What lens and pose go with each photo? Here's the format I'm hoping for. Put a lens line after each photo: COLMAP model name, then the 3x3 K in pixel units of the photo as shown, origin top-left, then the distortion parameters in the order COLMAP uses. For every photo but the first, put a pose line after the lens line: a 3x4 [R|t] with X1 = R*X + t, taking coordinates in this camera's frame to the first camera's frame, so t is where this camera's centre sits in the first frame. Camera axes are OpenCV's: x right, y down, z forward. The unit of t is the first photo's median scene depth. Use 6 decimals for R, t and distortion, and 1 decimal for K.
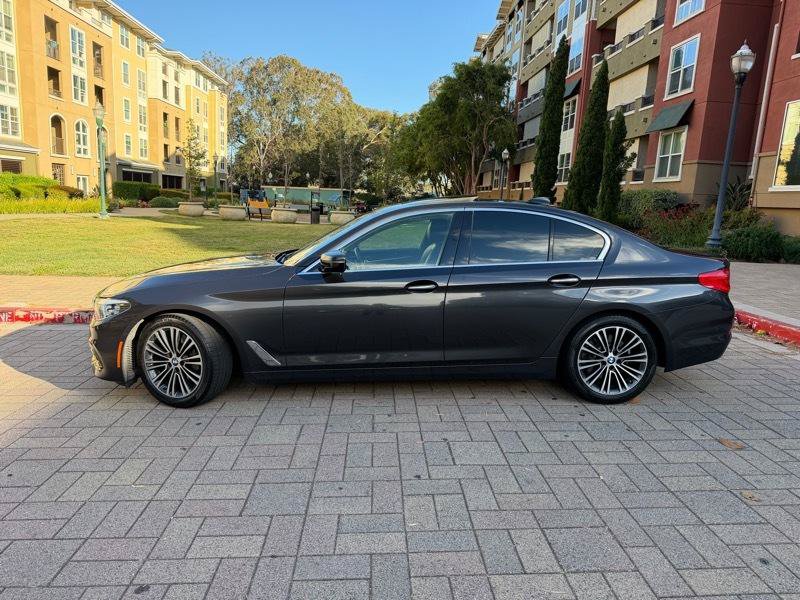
lens RADIAL K [[556.5, 0, 397.5], [0, 556.5, 302.6], [0, 0, 1]] dist [0.043903, -0.054935]
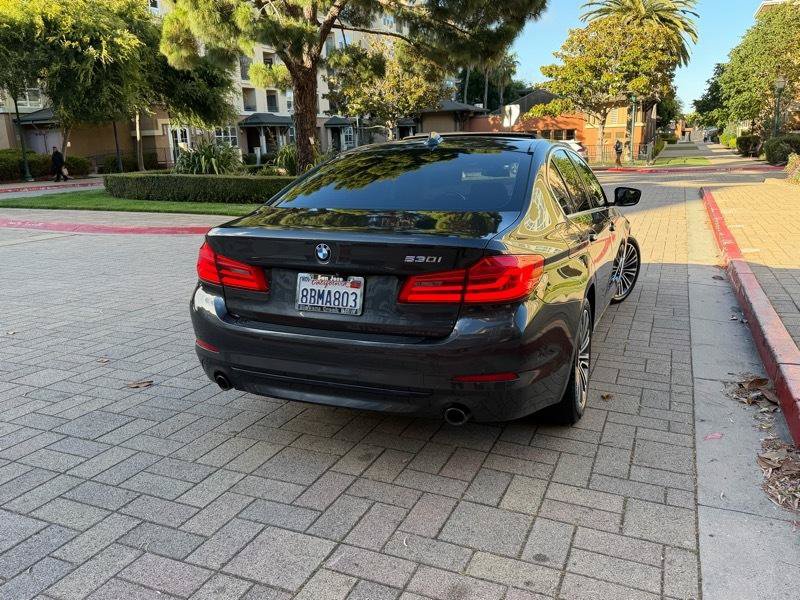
lens RADIAL K [[646.2, 0, 400.0], [0, 646.2, 300.0], [0, 0, 1]] dist [0.070347, -0.103576]
pose [[-0.421153, 0.182465, -0.888446, 0.132001], [-0.154605, 0.950777, 0.268554, -0.025897], [0.893715, 0.250460, -0.372213, 0.169712]]
